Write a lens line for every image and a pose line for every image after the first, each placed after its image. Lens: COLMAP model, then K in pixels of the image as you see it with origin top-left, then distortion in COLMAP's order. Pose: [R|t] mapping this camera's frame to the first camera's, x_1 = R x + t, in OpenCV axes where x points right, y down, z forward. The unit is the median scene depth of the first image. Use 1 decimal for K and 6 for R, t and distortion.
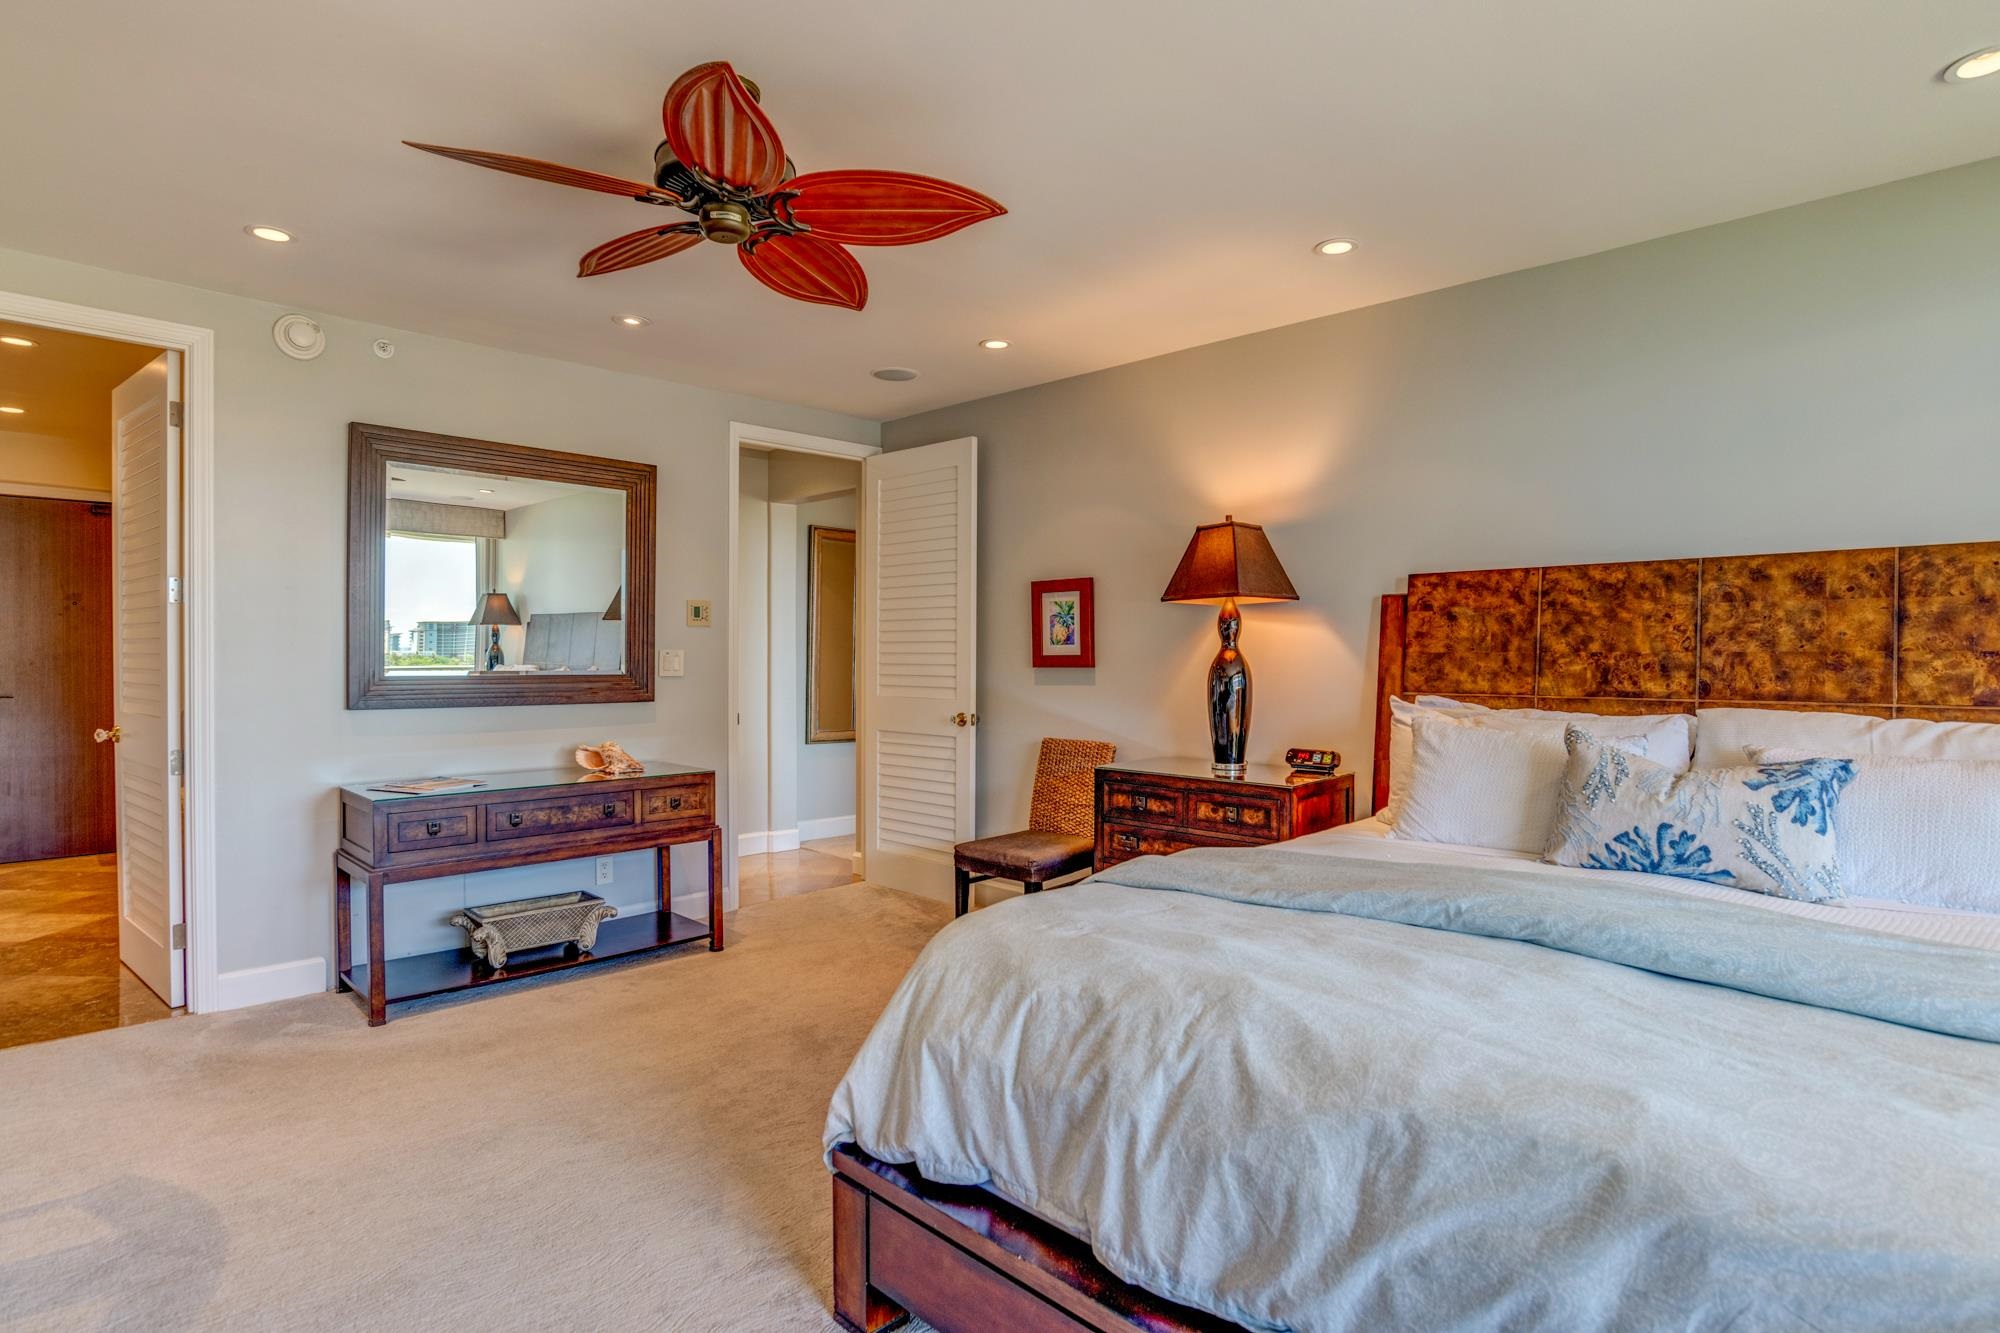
lens RADIAL K [[1041.1, 0, 996.8], [0, 1041.1, 660.1], [0, 0, 1]] dist [-0.033504, 0.009229]
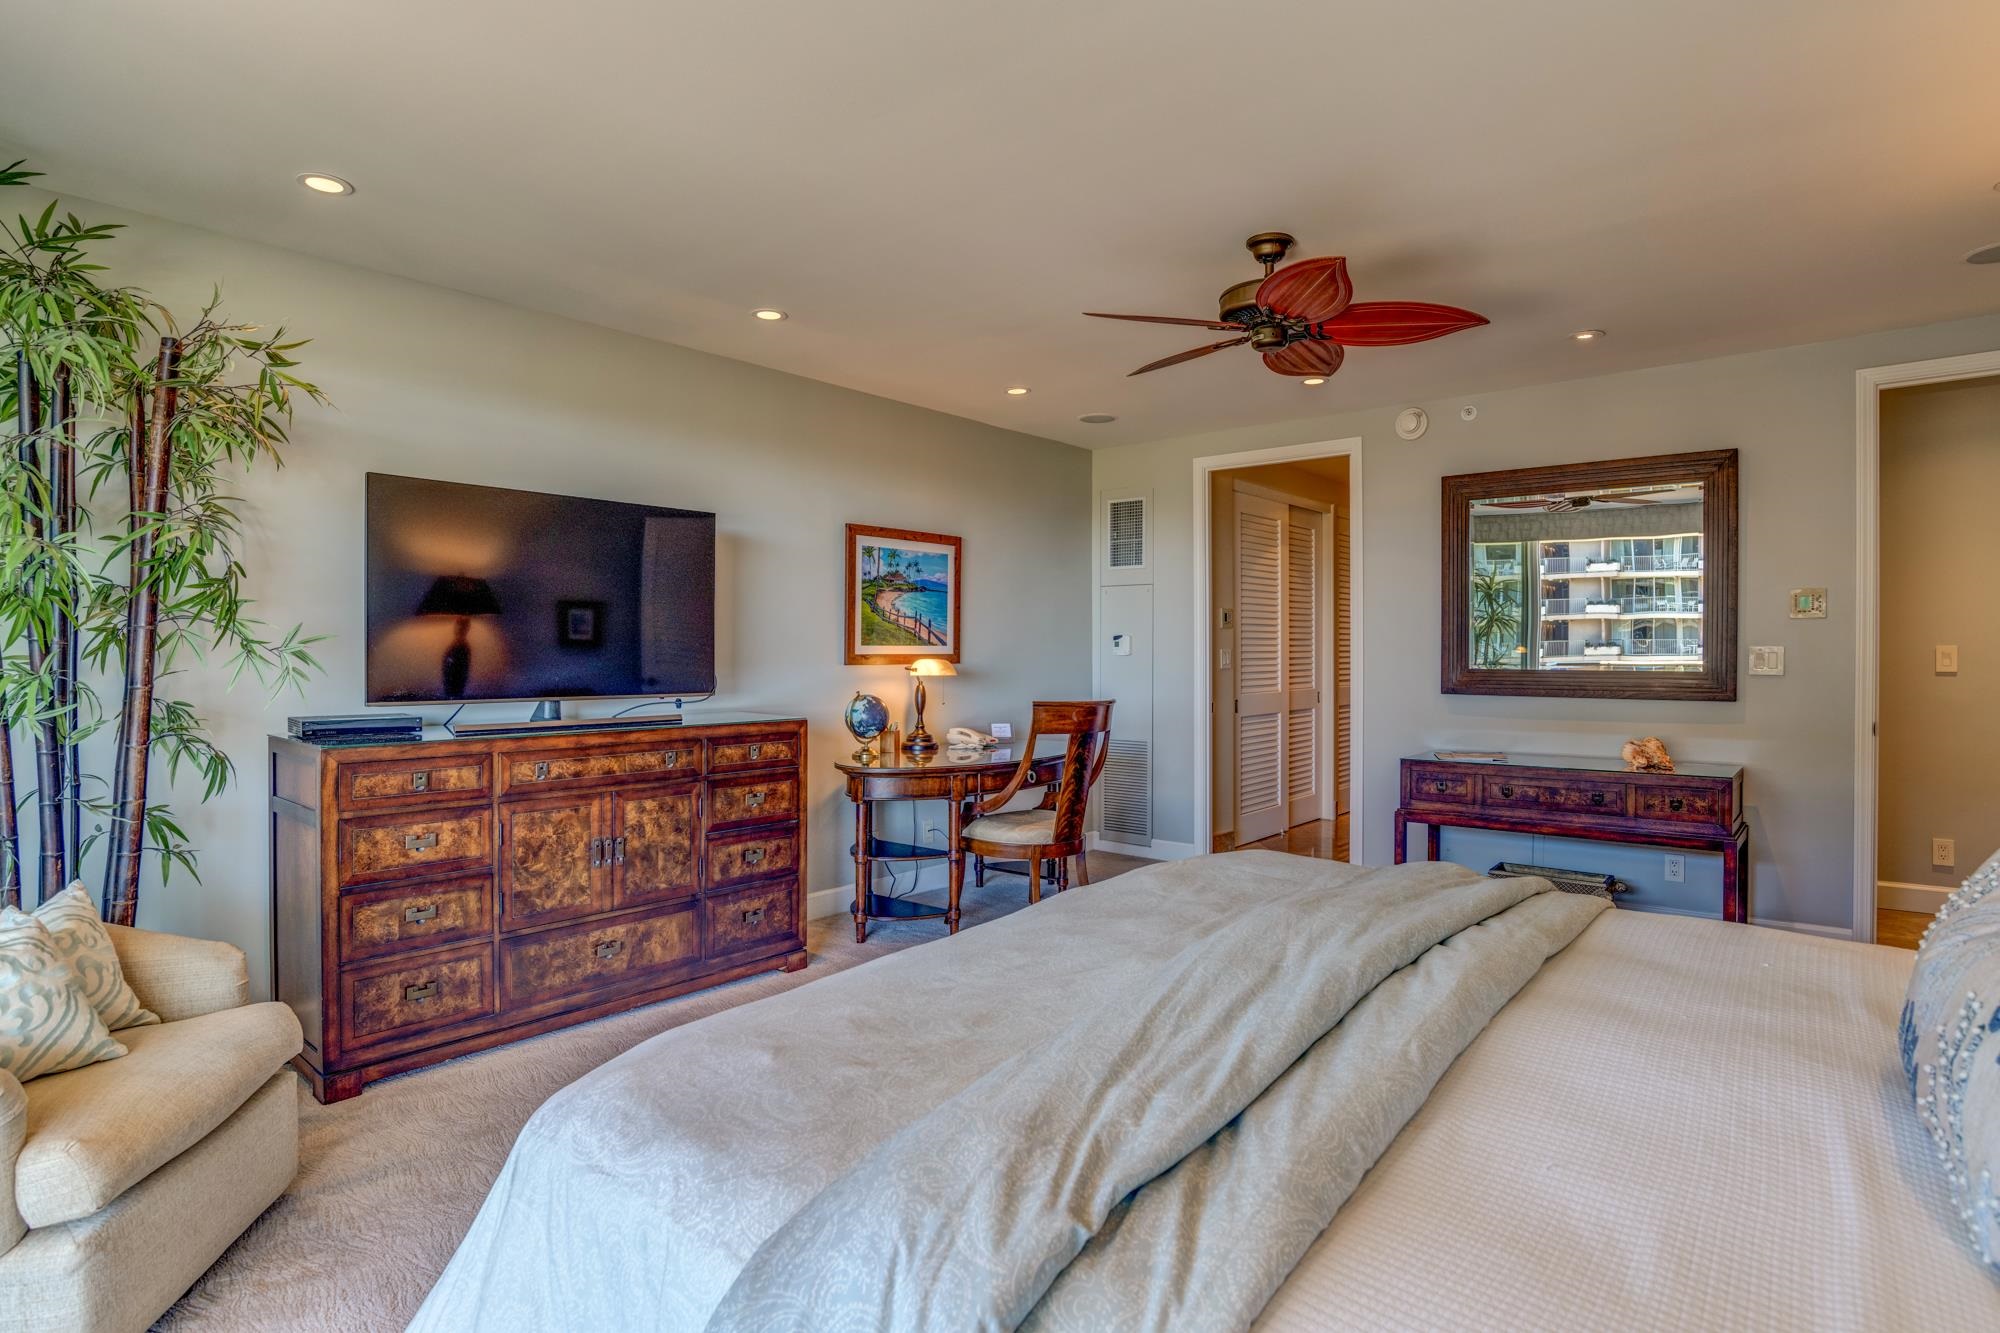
lens RADIAL K [[1041.1, 0, 998.6], [0, 1041.1, 667.5], [0, 0, 1]] dist [-0.033504, 0.009229]
pose [[0.073459, 0.010922, -0.997238, 0.666377], [0.000440, 0.999940, 0.010984, -0.000821], [0.997298, -0.001245, 0.073450, 0.327653]]
